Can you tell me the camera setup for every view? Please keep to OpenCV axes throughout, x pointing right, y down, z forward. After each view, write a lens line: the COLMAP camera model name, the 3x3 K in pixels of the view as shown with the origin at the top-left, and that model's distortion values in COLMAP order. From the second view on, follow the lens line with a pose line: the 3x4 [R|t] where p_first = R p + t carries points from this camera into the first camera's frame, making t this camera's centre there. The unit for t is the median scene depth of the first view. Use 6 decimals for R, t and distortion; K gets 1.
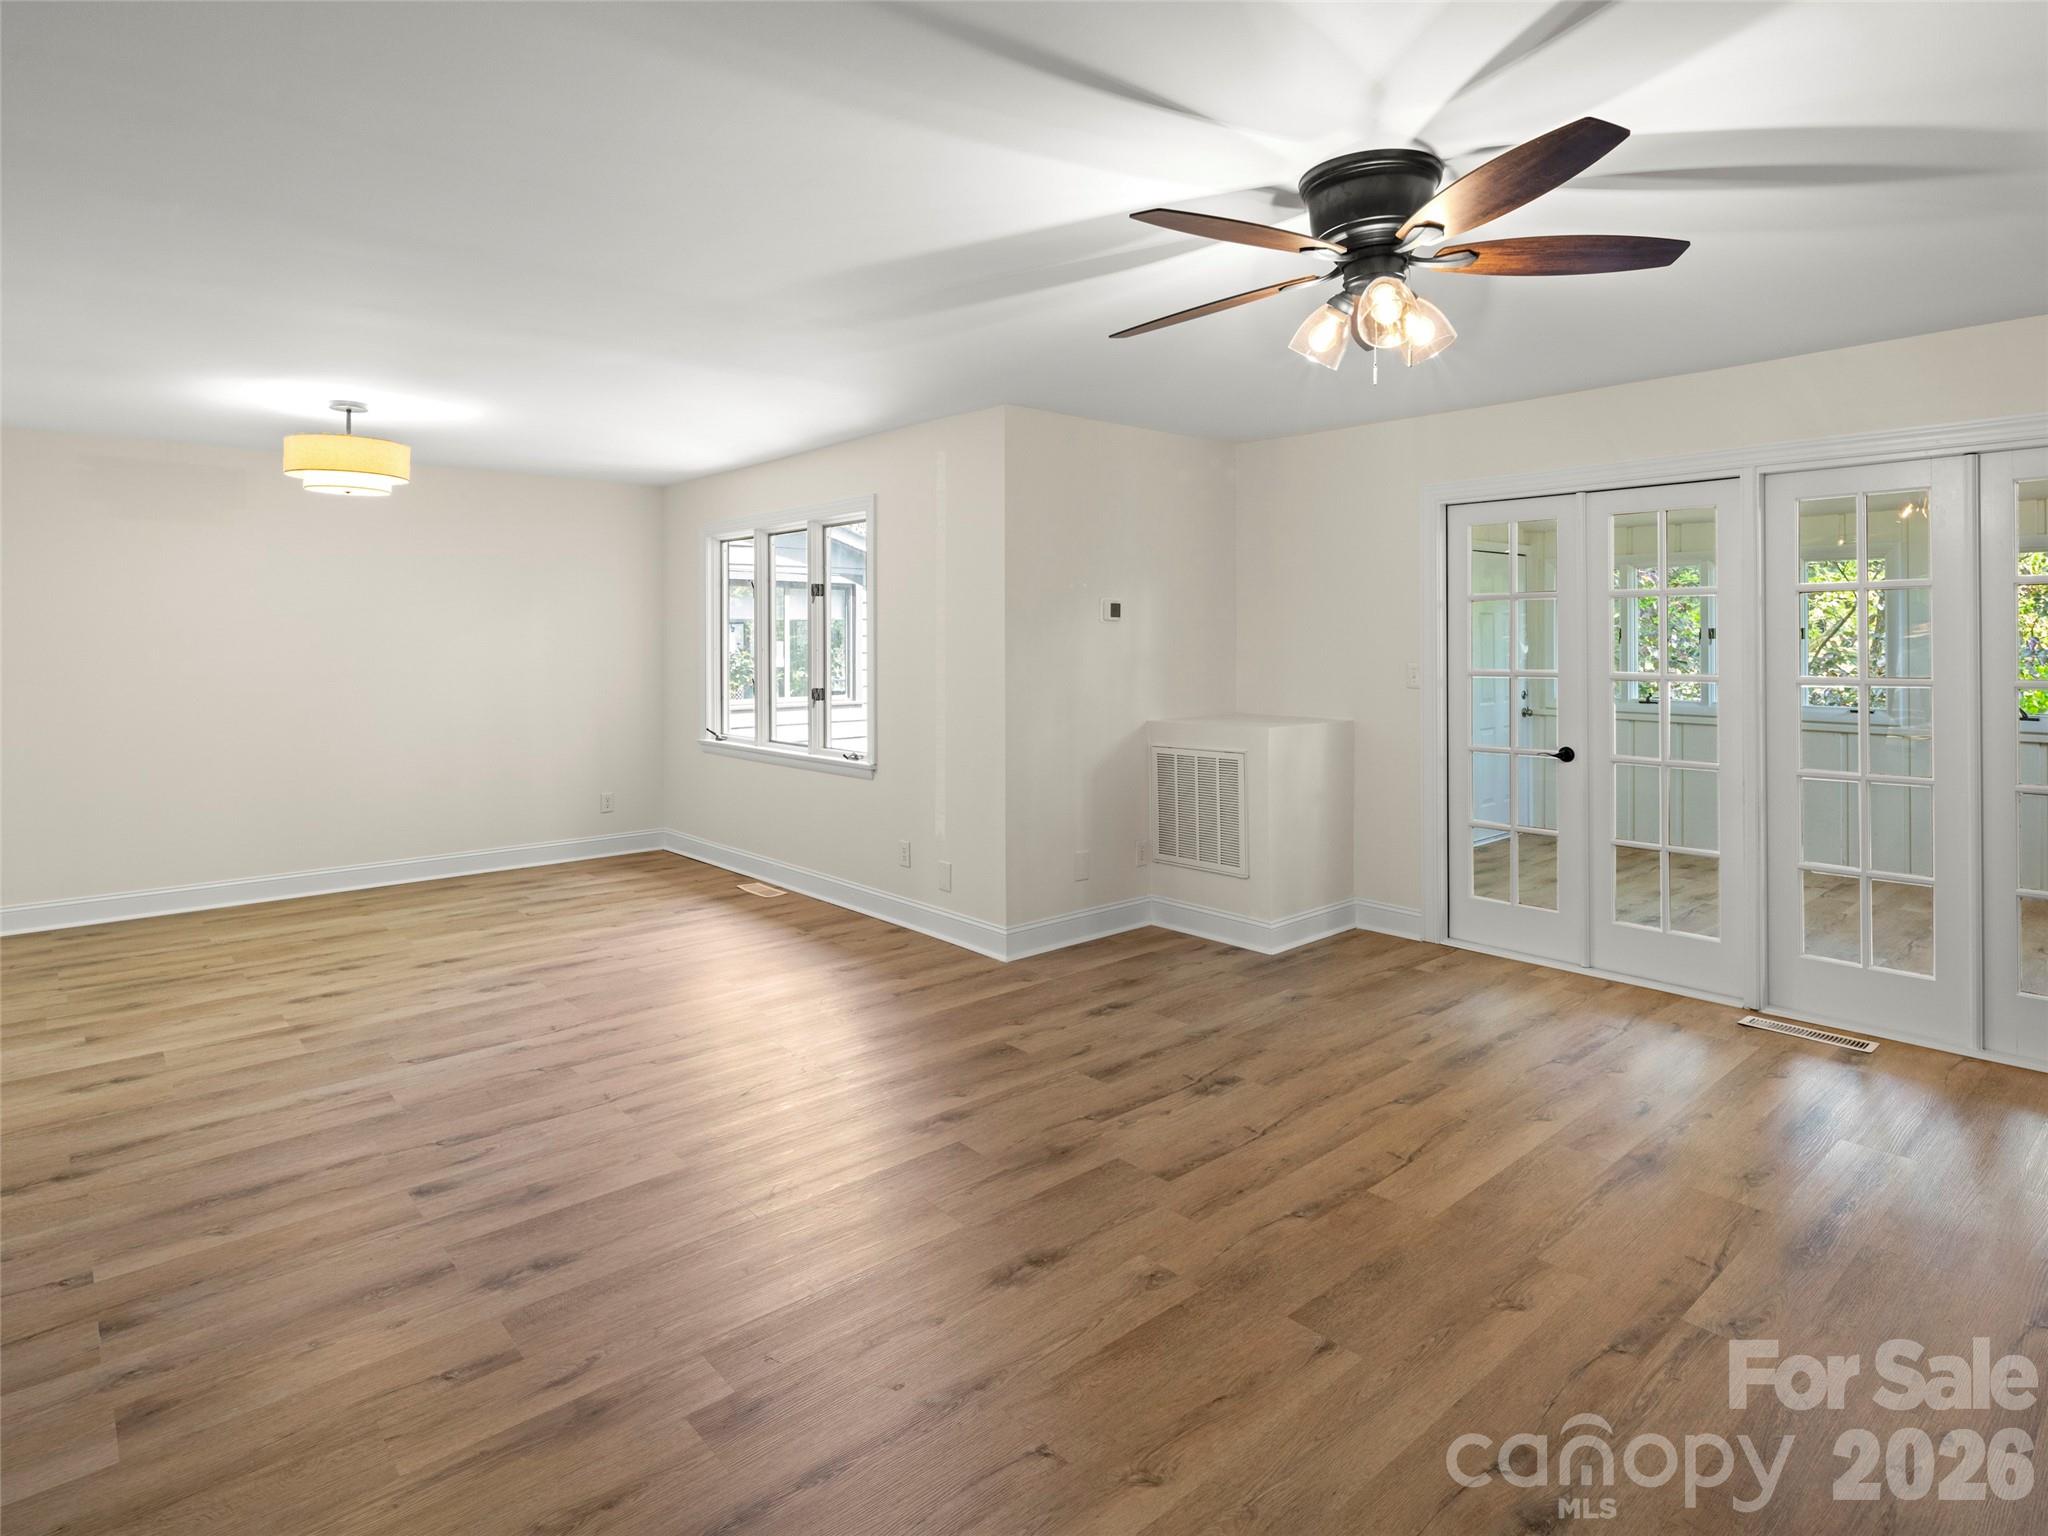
lens RADIAL K [[1122.8, 0, 1025.9], [0, 1122.8, 662.0], [0, 0, 1]] dist [0.007078, -0.005857]
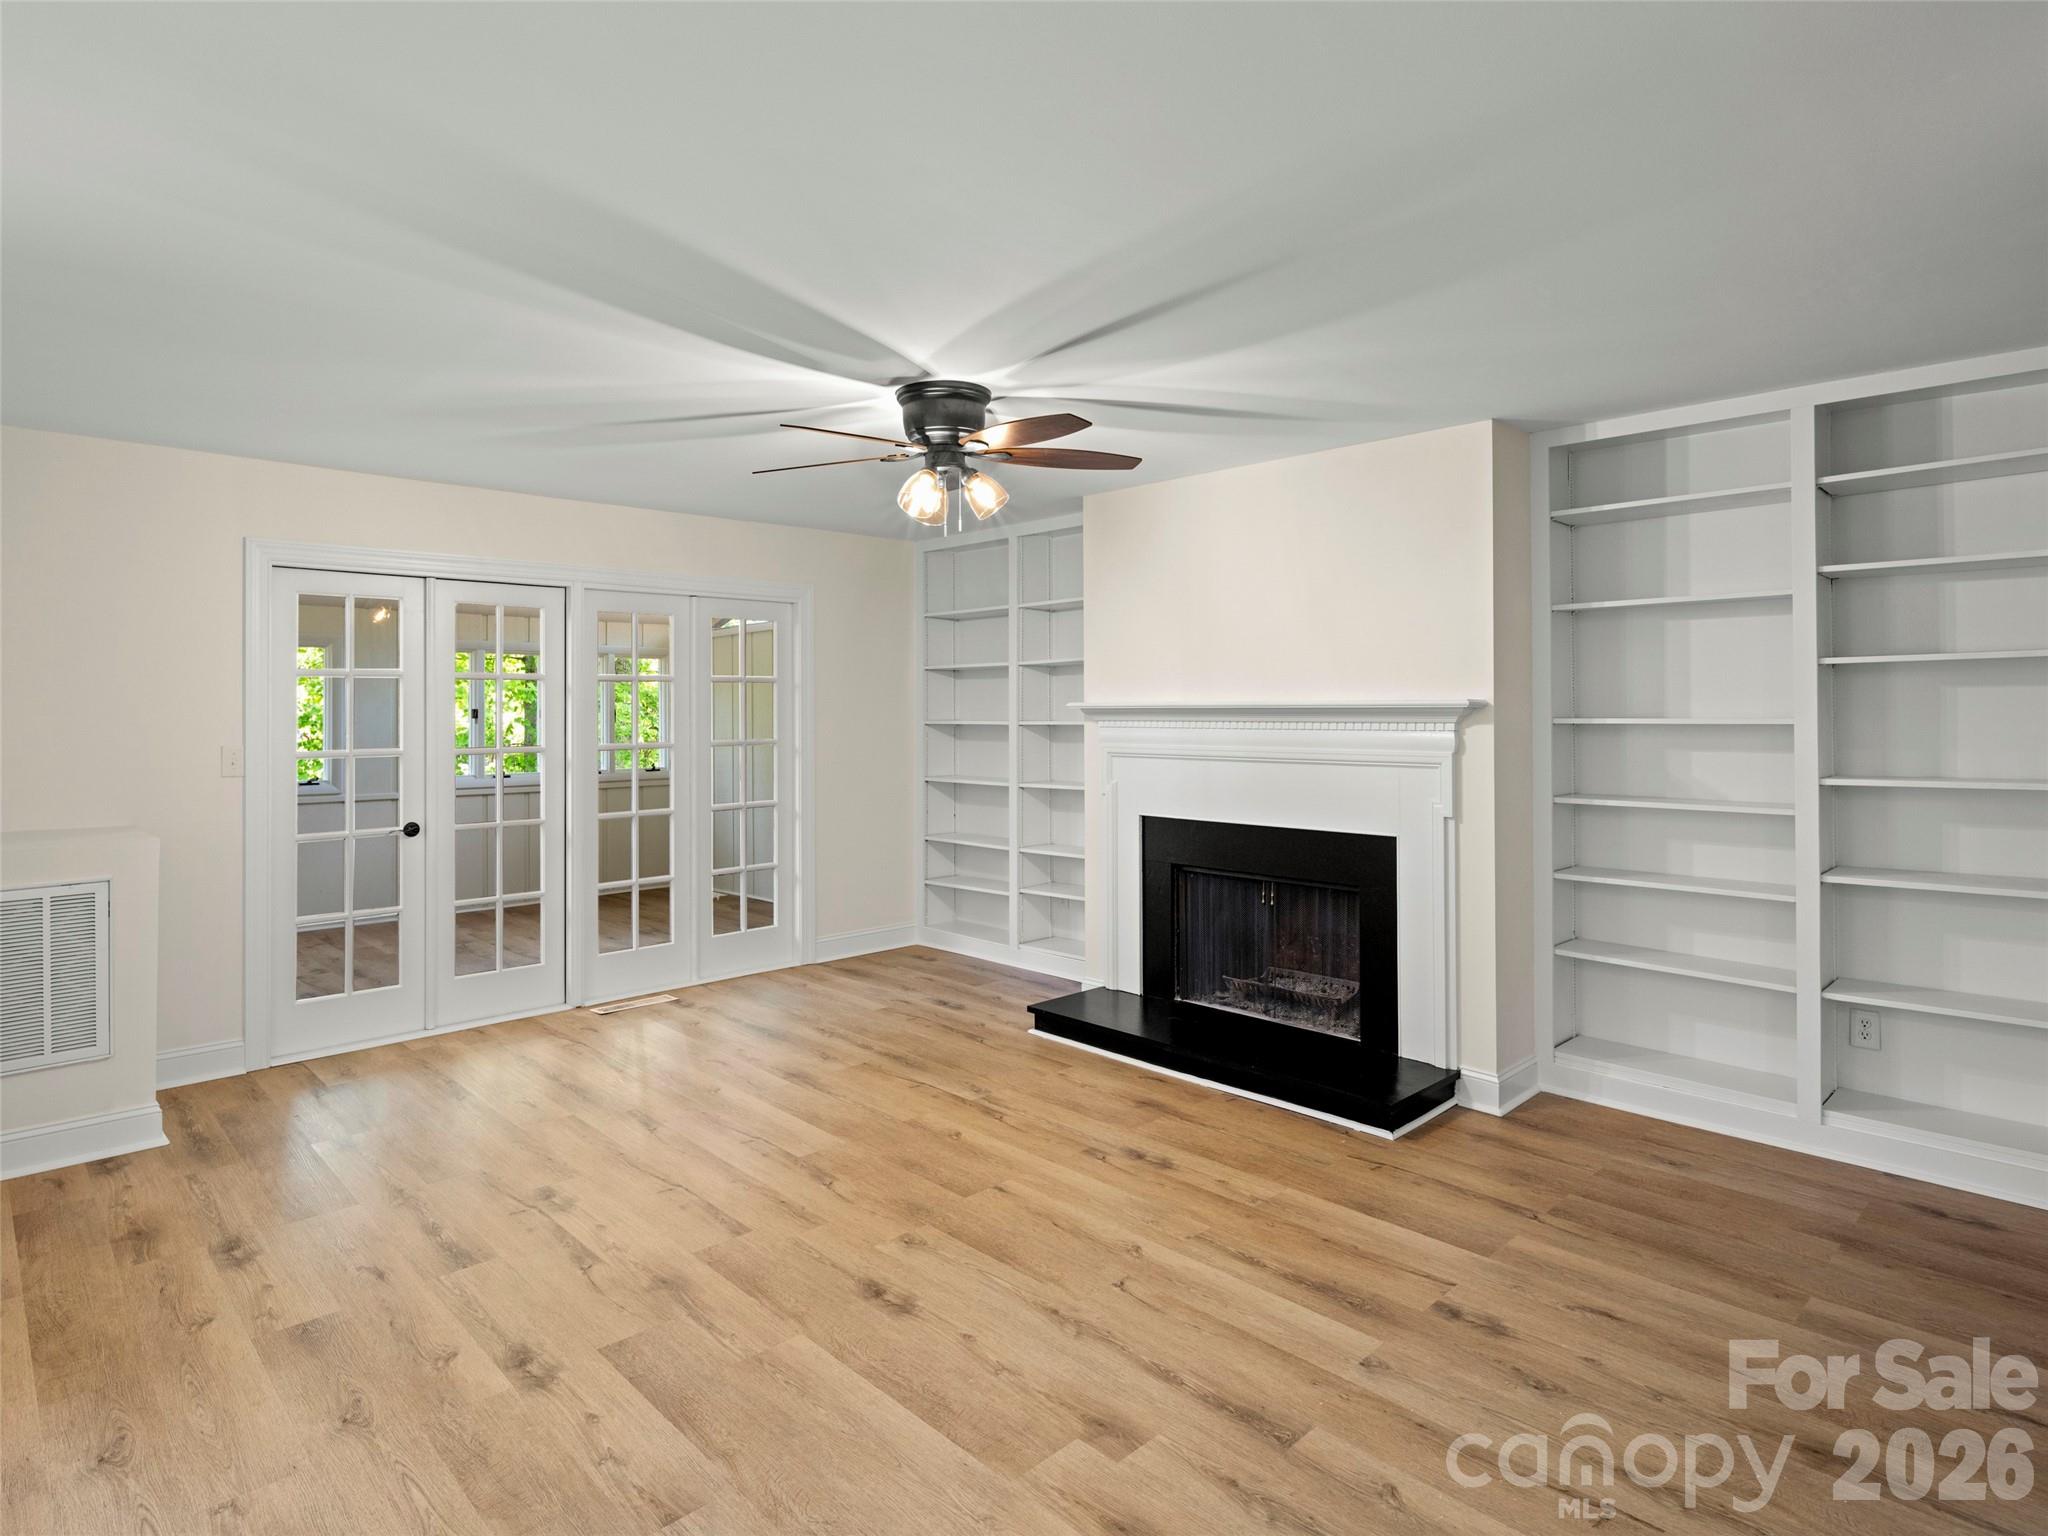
lens RADIAL K [[1122.8, 0, 1028.6], [0, 1122.8, 704.5], [0, 0, 1]] dist [0.007078, -0.005857]
pose [[-0.051163, 0.012531, 0.998612, -0.872662], [0.030315, 0.999480, -0.010988, -0.007363], [-0.998230, 0.029710, -0.051516, 0.728545]]
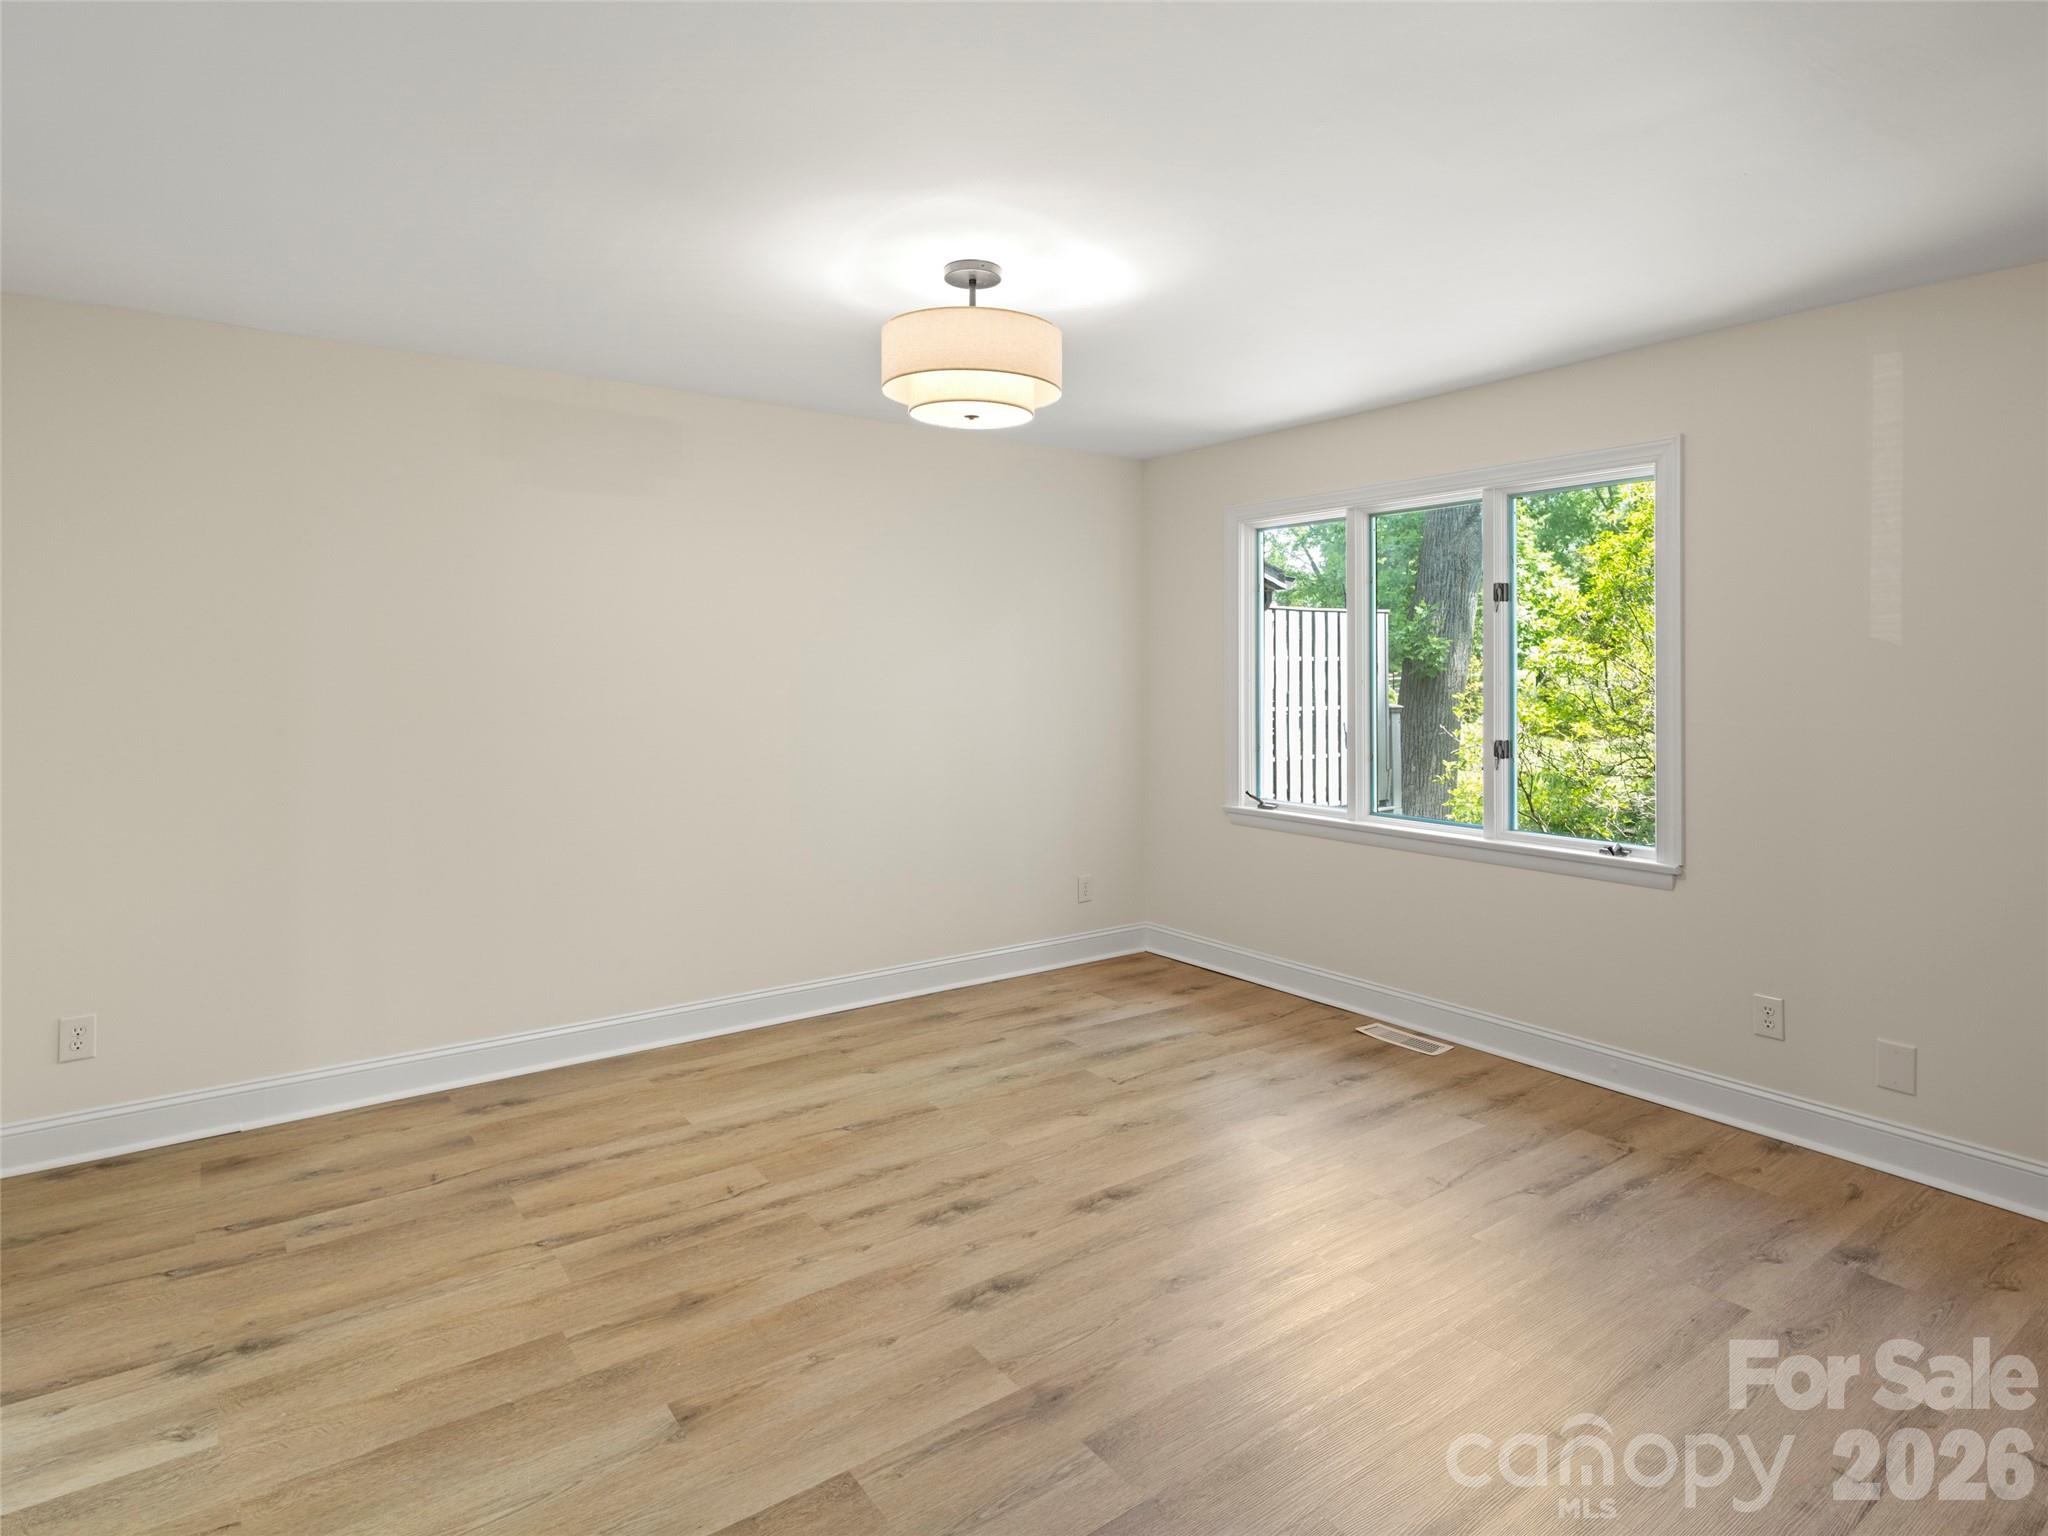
lens RADIAL K [[1122.8, 0, 1038.1], [0, 1122.8, 642.4], [0, 0, 1]] dist [0.007078, -0.005857]
pose [[0.996298, 0.004119, -0.085862, -0.787208], [-0.008045, 0.998935, -0.045437, -0.004454], [0.085584, 0.045960, 0.995270, 0.598164]]
